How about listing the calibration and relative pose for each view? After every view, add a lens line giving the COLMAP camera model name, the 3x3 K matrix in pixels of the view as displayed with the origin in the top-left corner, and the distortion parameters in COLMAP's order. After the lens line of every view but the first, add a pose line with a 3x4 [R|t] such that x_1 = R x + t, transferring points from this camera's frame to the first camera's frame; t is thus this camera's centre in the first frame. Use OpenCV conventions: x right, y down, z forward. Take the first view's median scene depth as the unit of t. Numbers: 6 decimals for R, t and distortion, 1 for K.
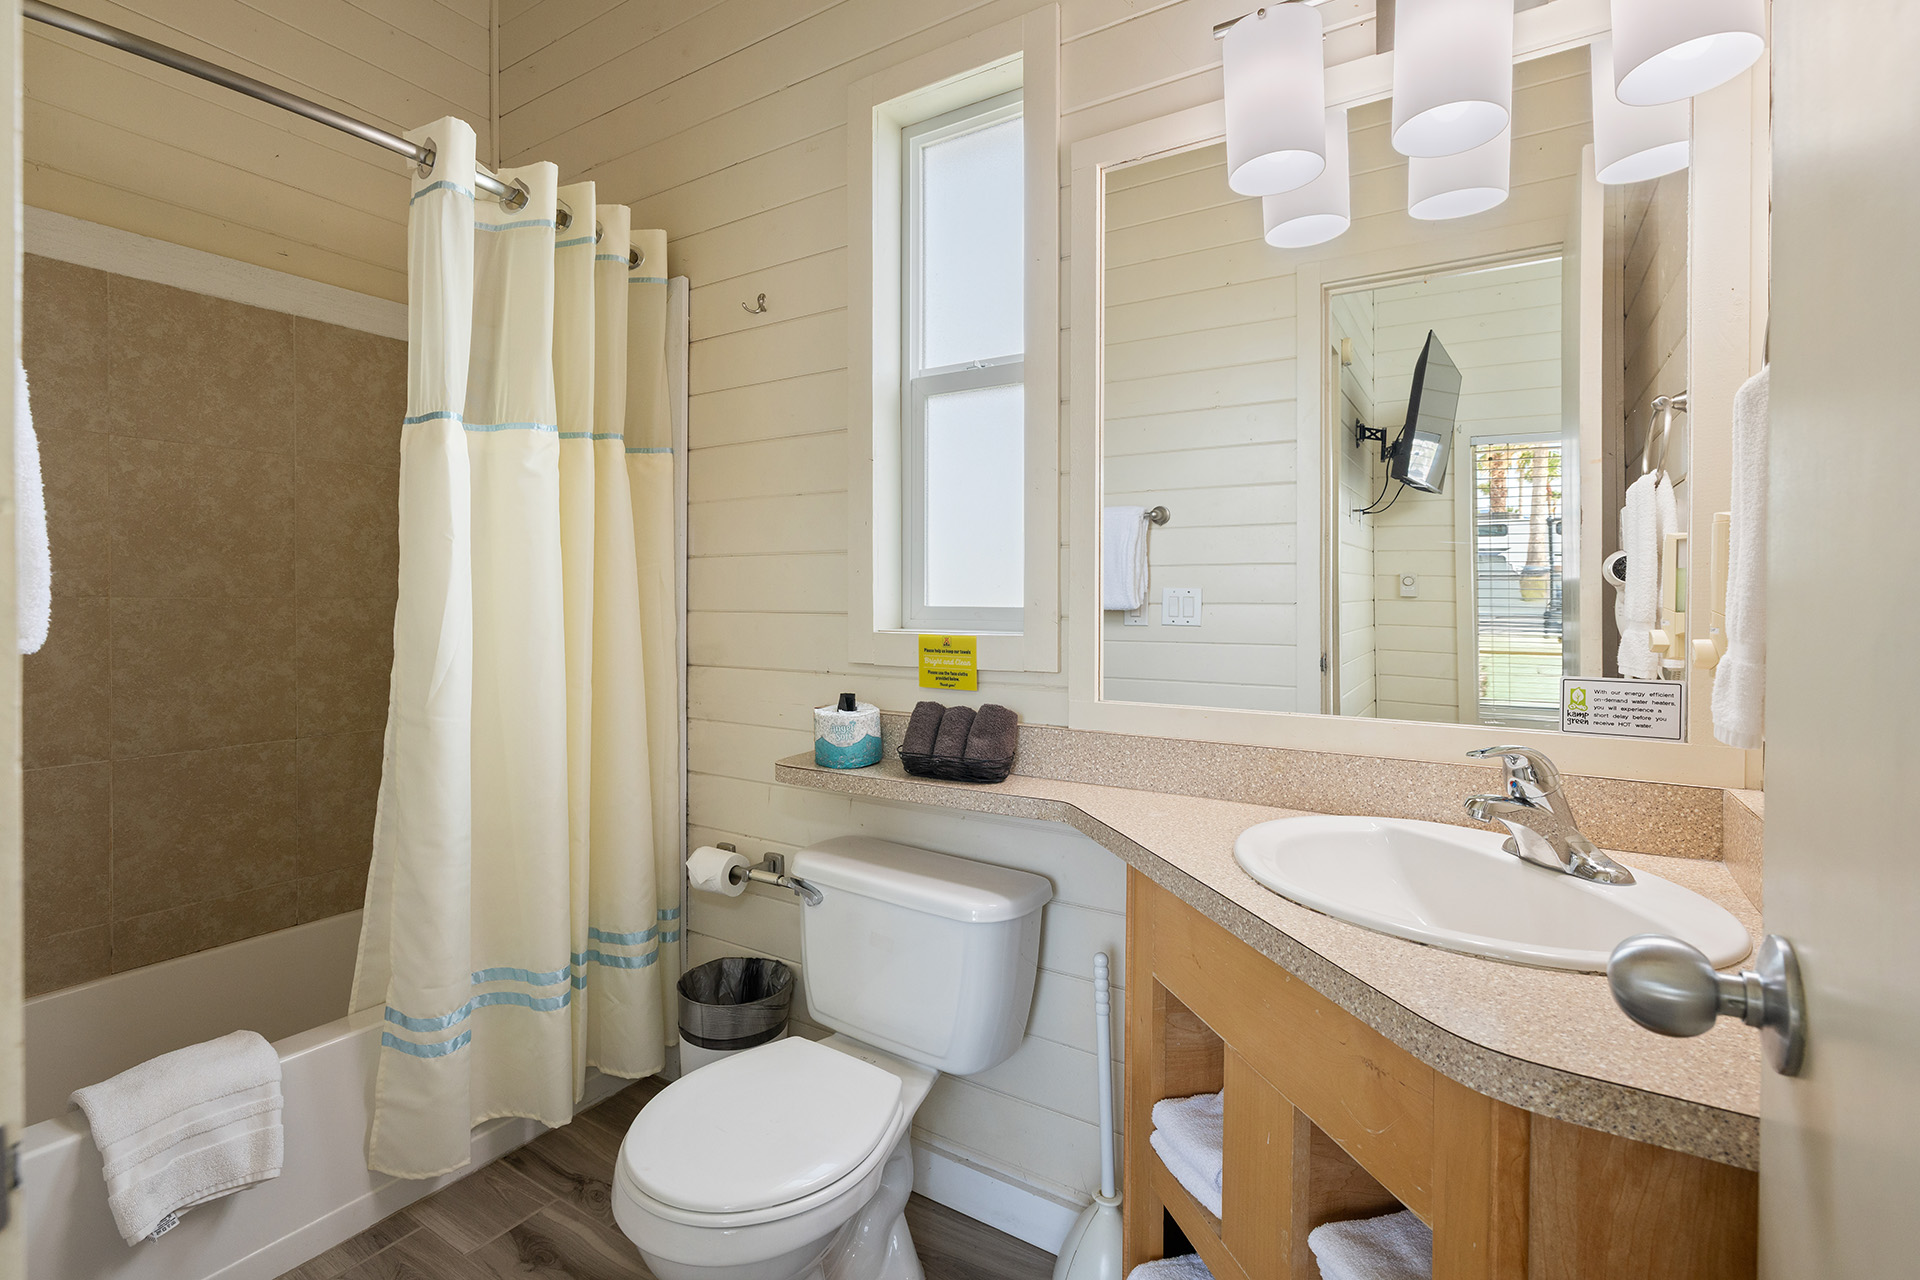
lens RADIAL K [[874.3, 0, 956.0], [0, 874.3, 601.1], [0, 0, 1]] dist [0.000148, 0.000000]
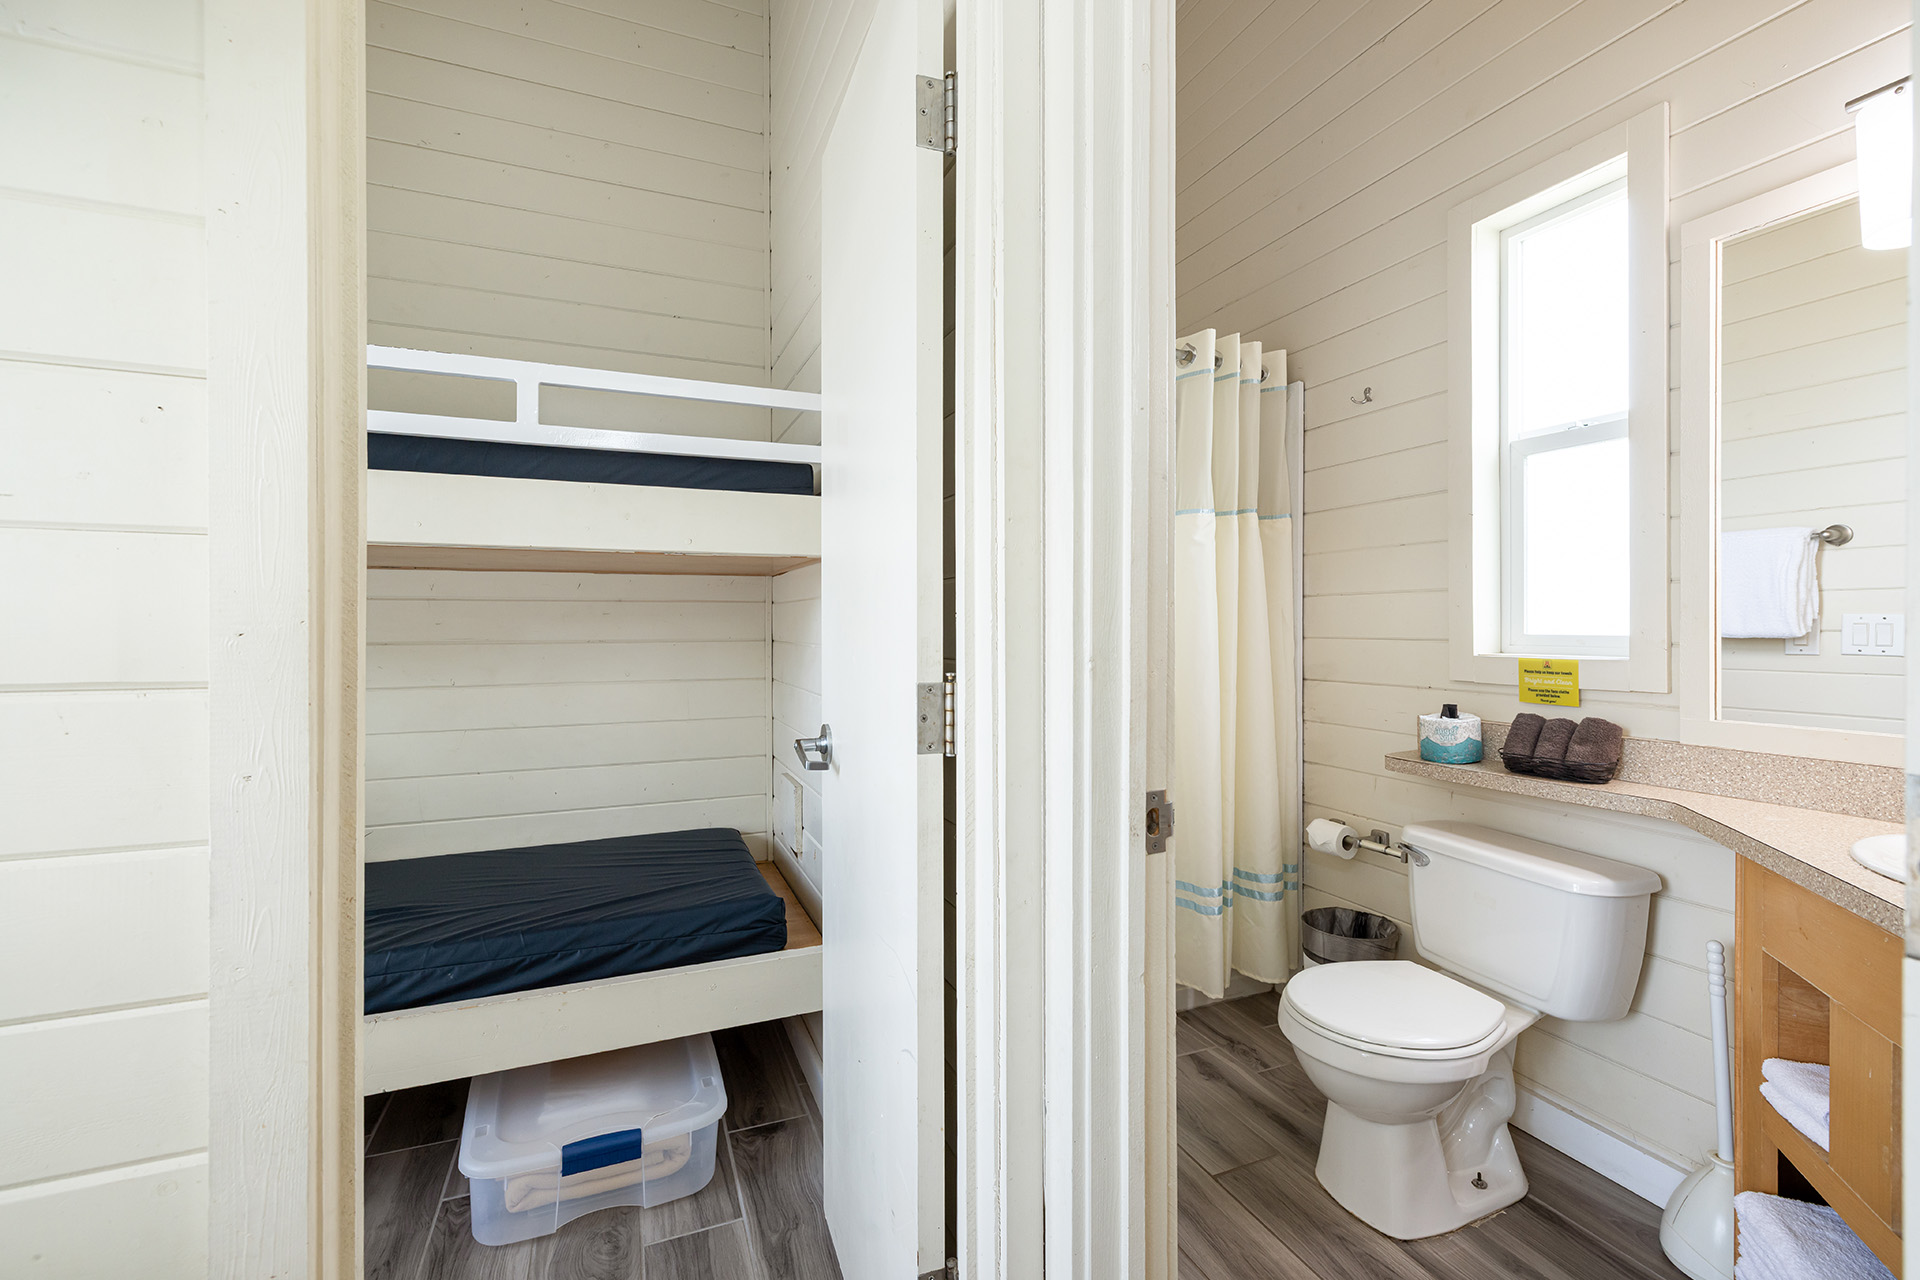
lens RADIAL K [[826.3, 0, 959.9], [0, 826.3, 628.7], [0, 0, 1]] dist [0.003334, -0.000158]
pose [[0.805698, -0.003101, -0.592318, 0.012175], [0.003502, 0.999994, -0.000472, -0.004190], [0.592316, -0.001694, 0.805704, -0.365385]]
